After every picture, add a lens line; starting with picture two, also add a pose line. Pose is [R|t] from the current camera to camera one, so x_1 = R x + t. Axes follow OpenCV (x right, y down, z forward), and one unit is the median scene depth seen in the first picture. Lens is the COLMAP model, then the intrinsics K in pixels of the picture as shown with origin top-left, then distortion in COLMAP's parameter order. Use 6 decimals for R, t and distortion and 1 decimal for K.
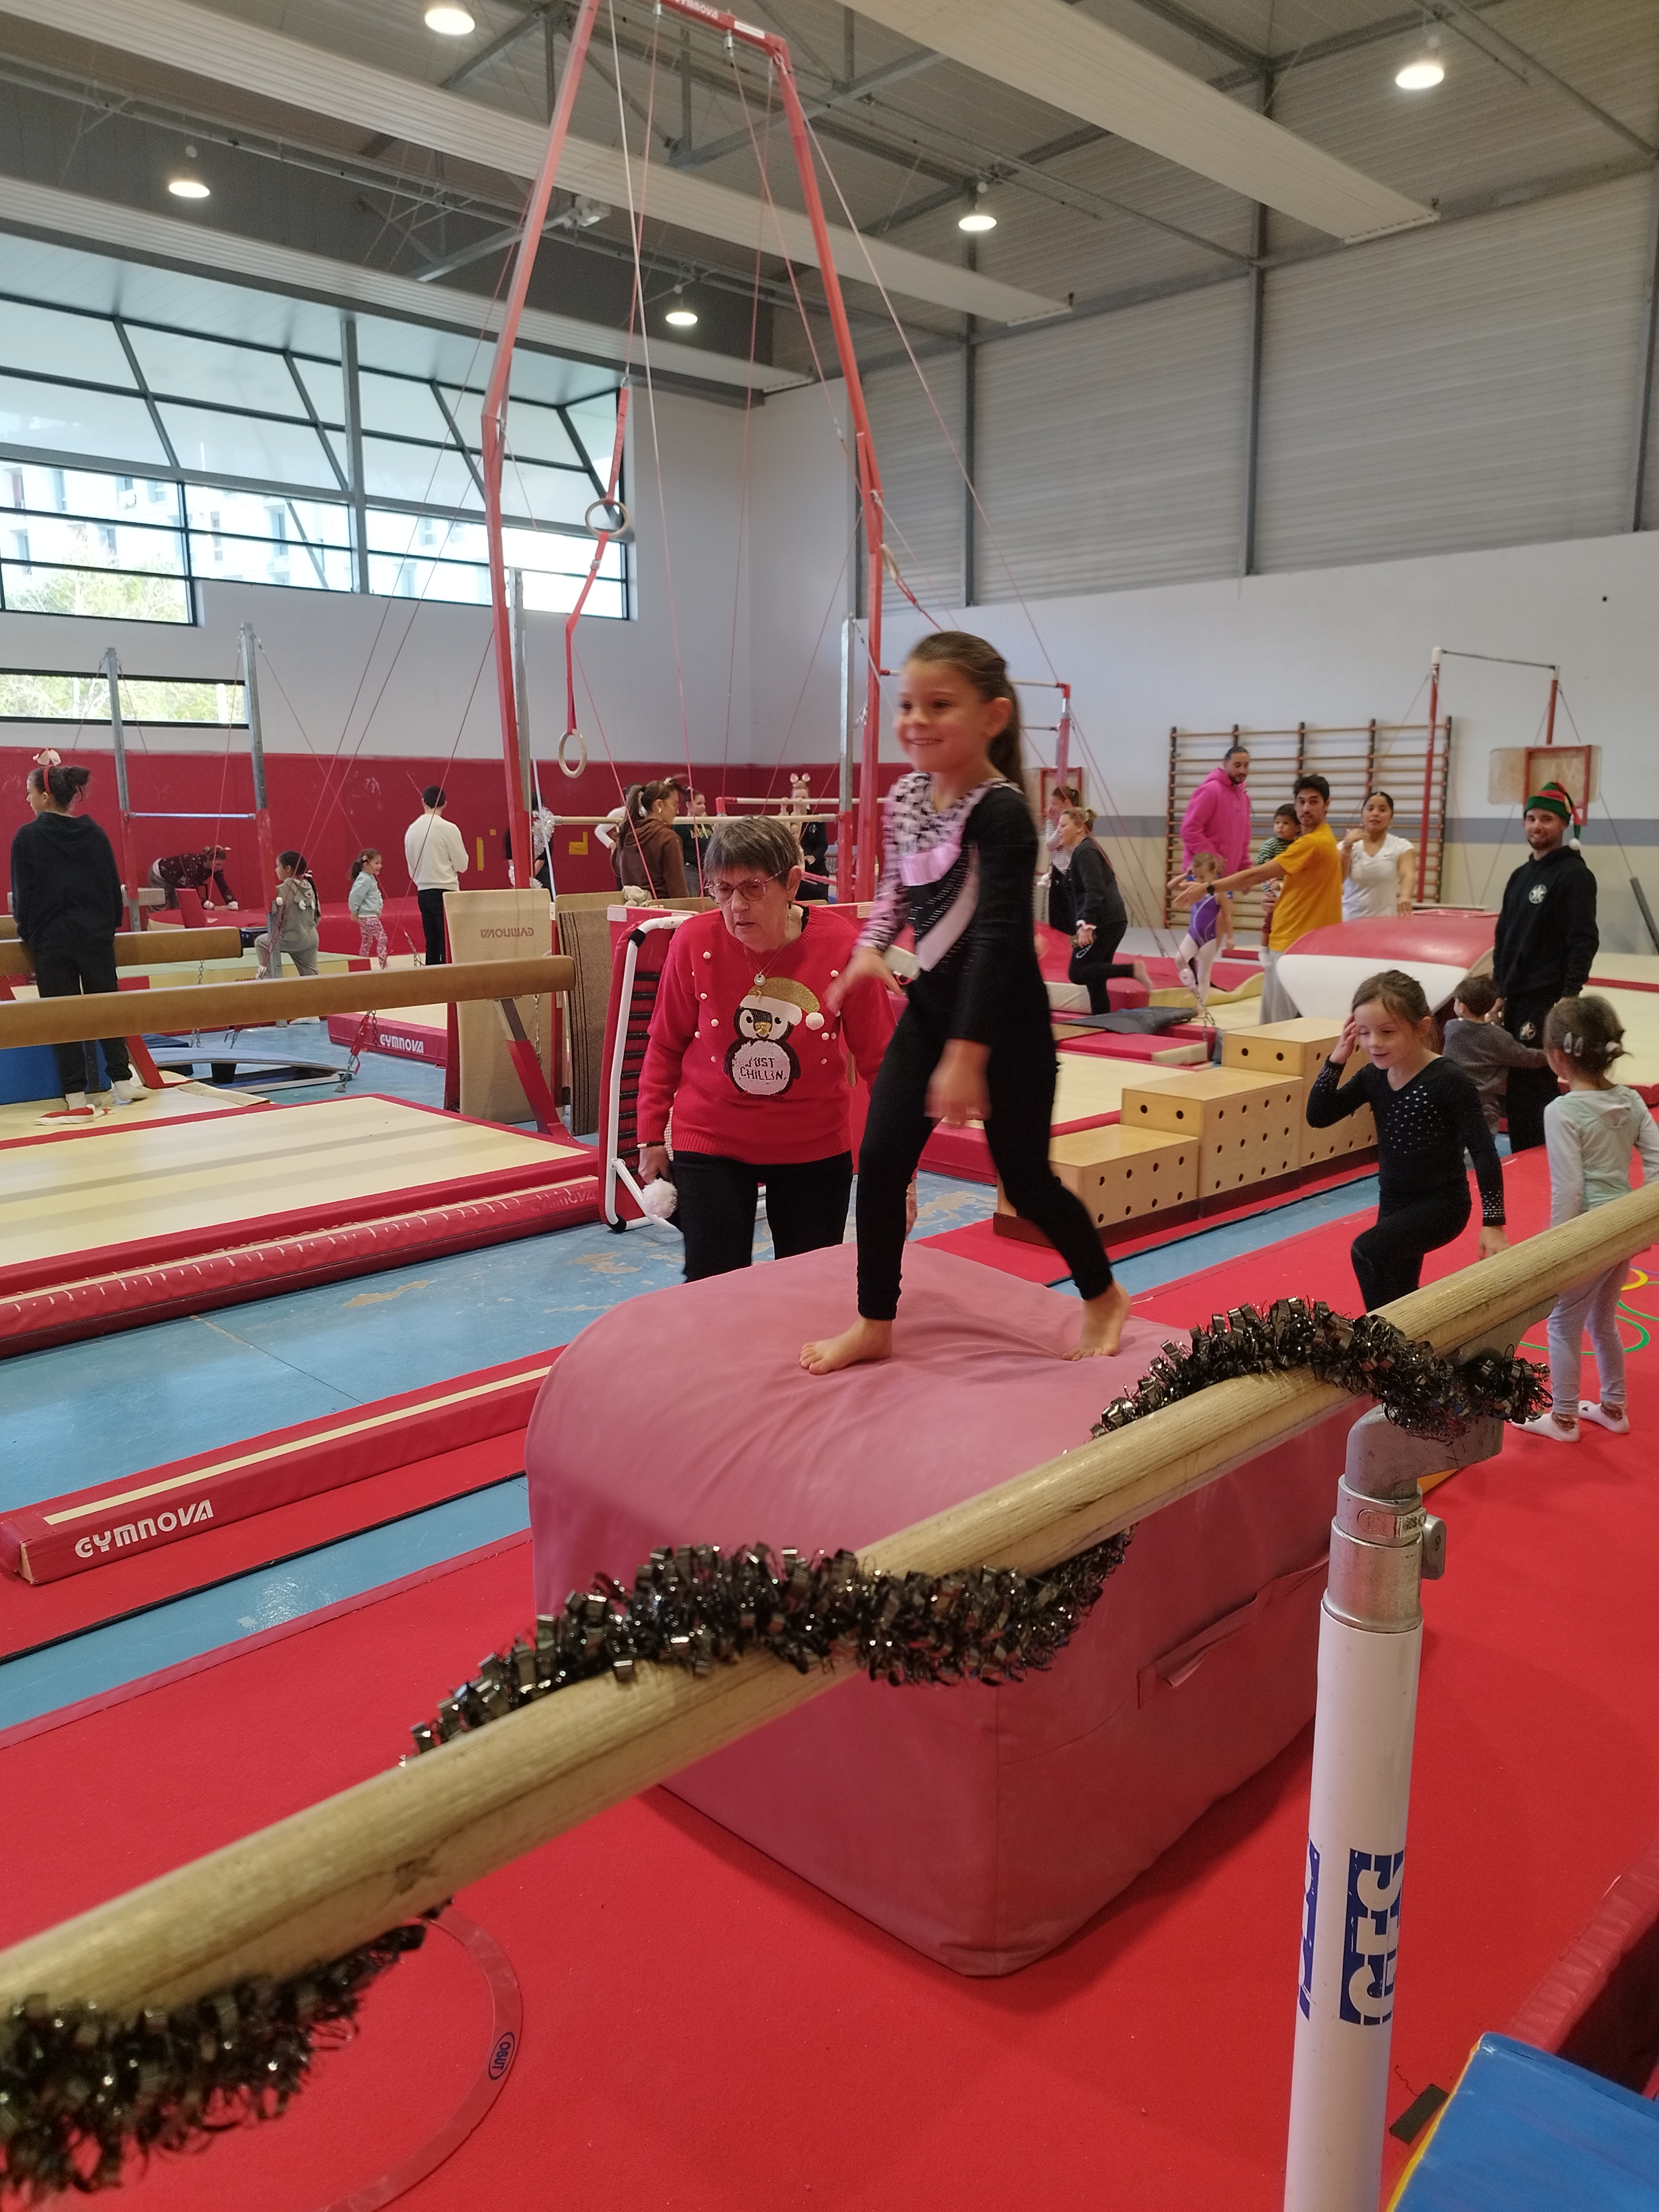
lens RADIAL K [[1592.0, 0, 808.3], [0, 1592.0, 1107.2], [0, 0, 1]] dist [0.012980, -0.020741]
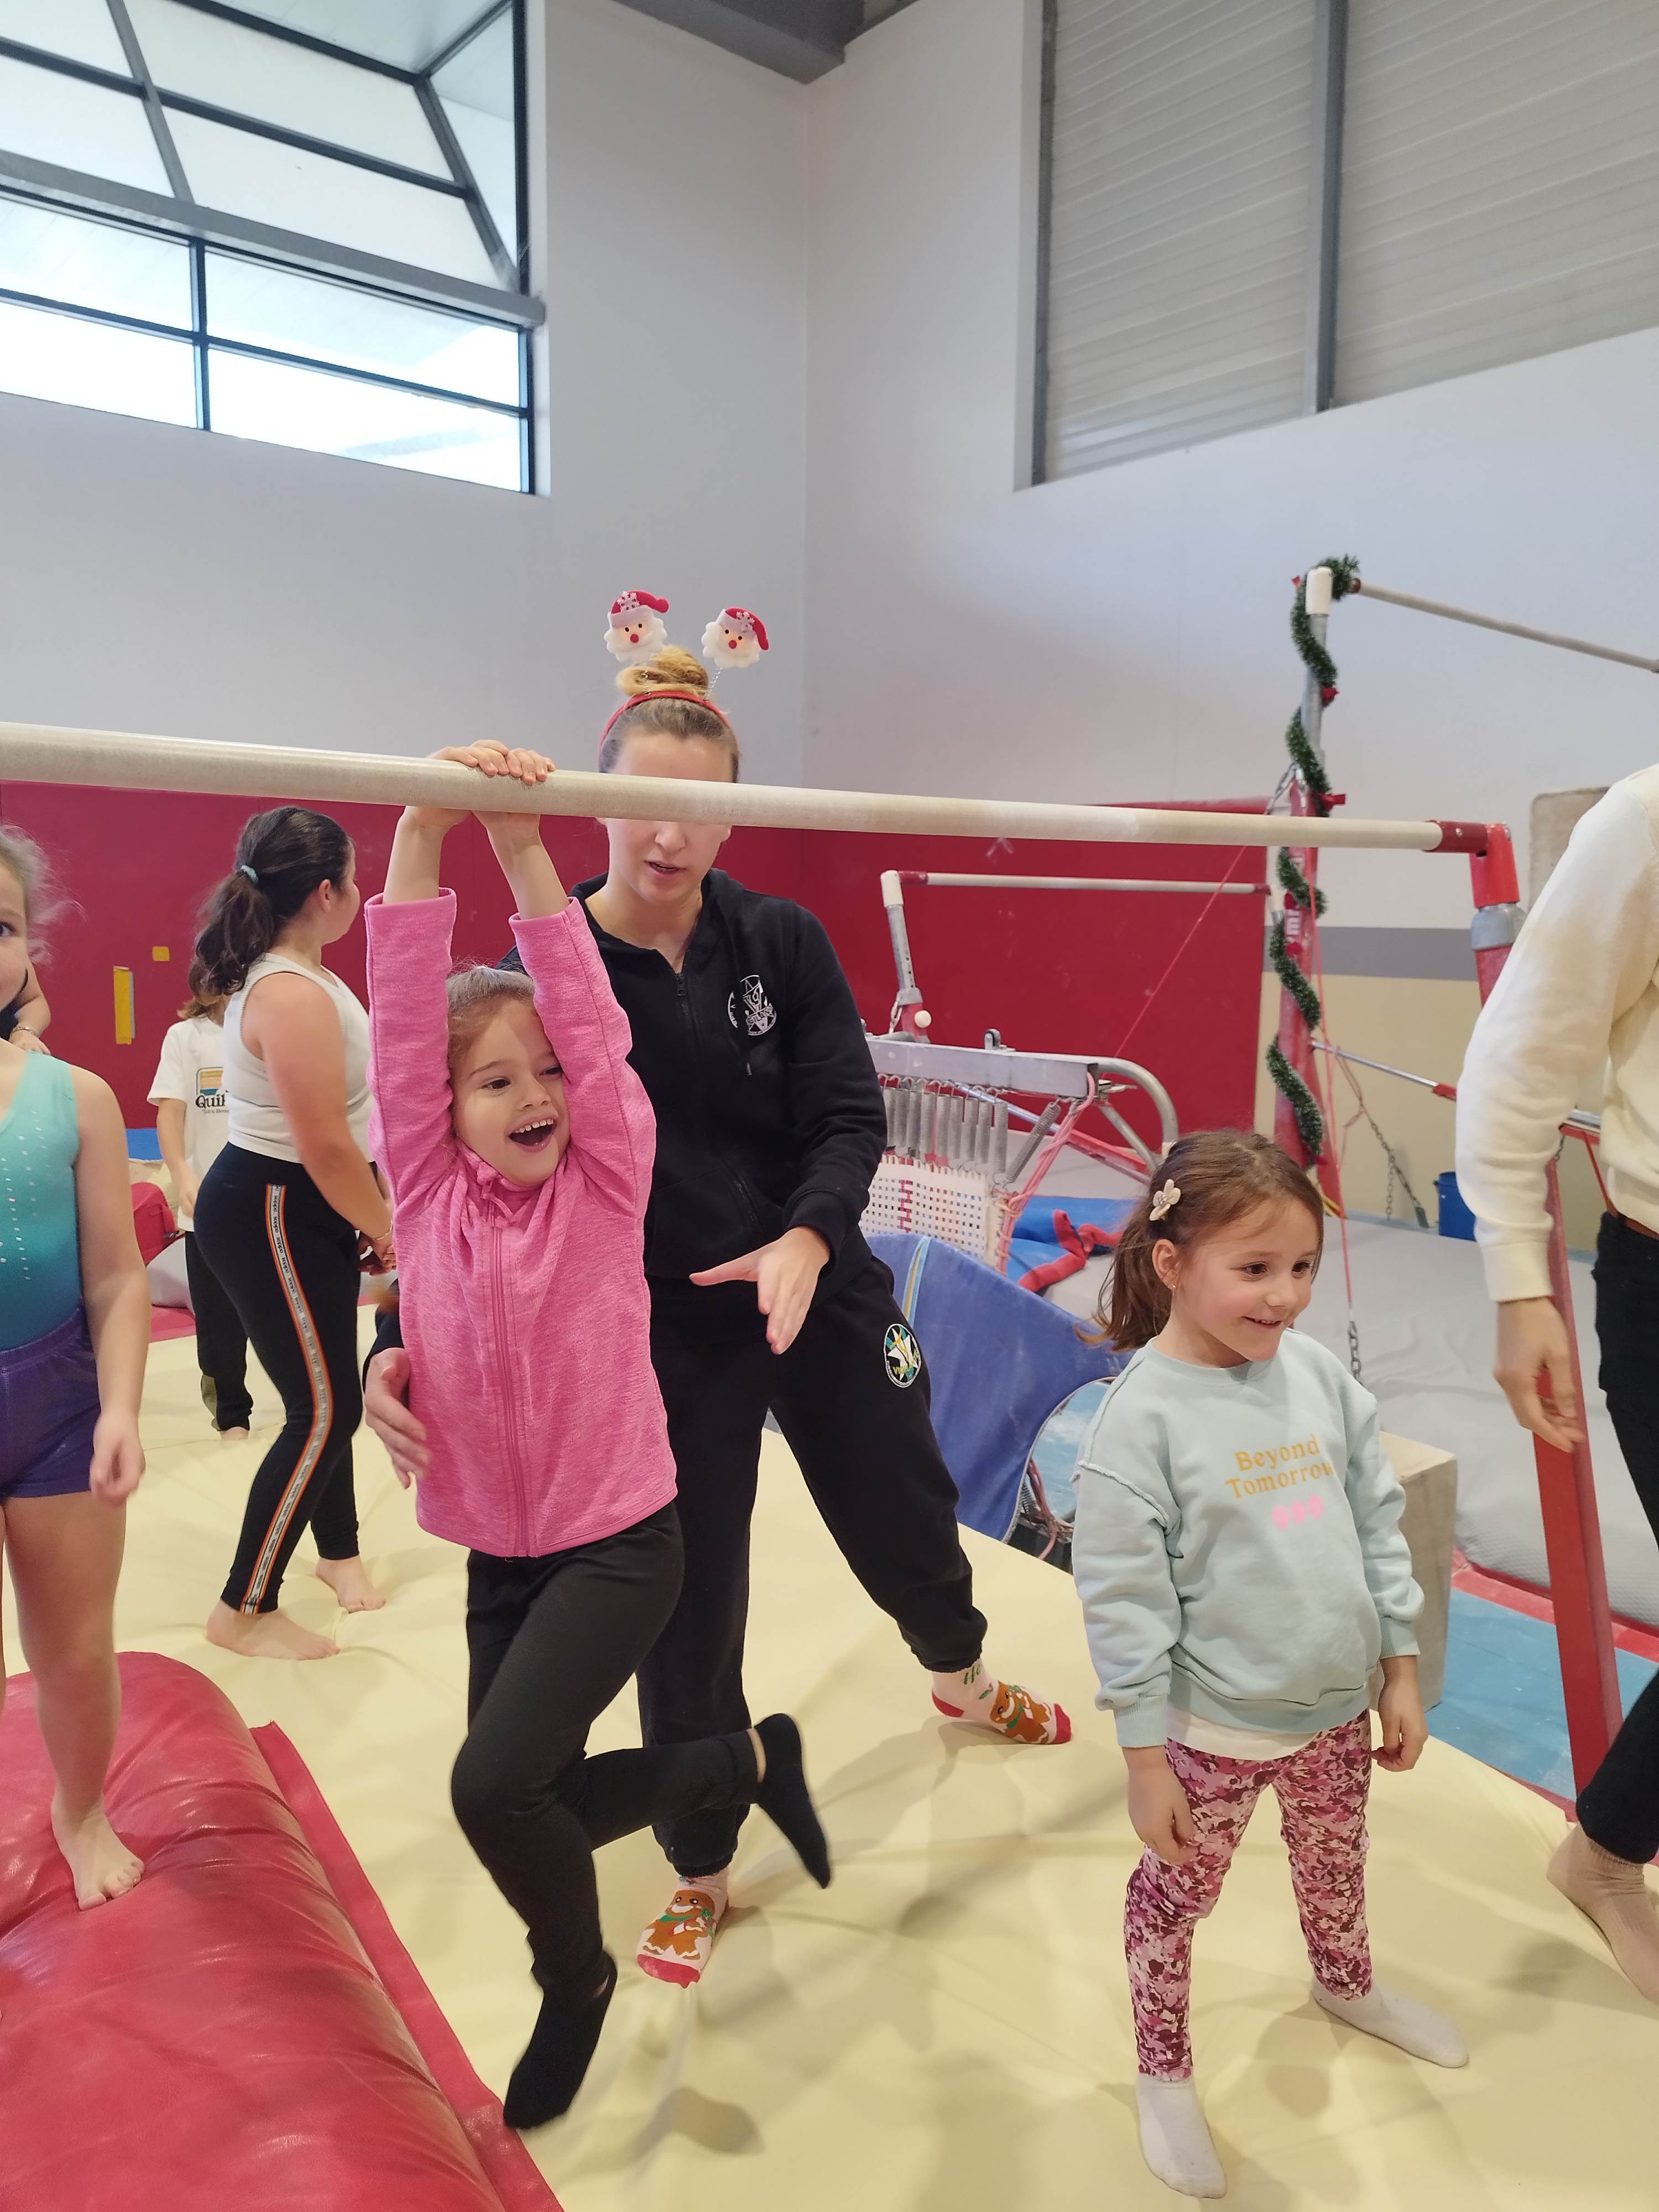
lens RADIAL K [[1592.0, 0, 850.7], [0, 1592.0, 1063.0], [0, 0, 1]] dist [0.012980, -0.020741]
pose [[0.998198, 0.022537, -0.055605, 0.008507], [-0.027711, 0.995175, -0.094118, -0.115986], [0.053215, 0.095489, 0.994007, 0.634593]]
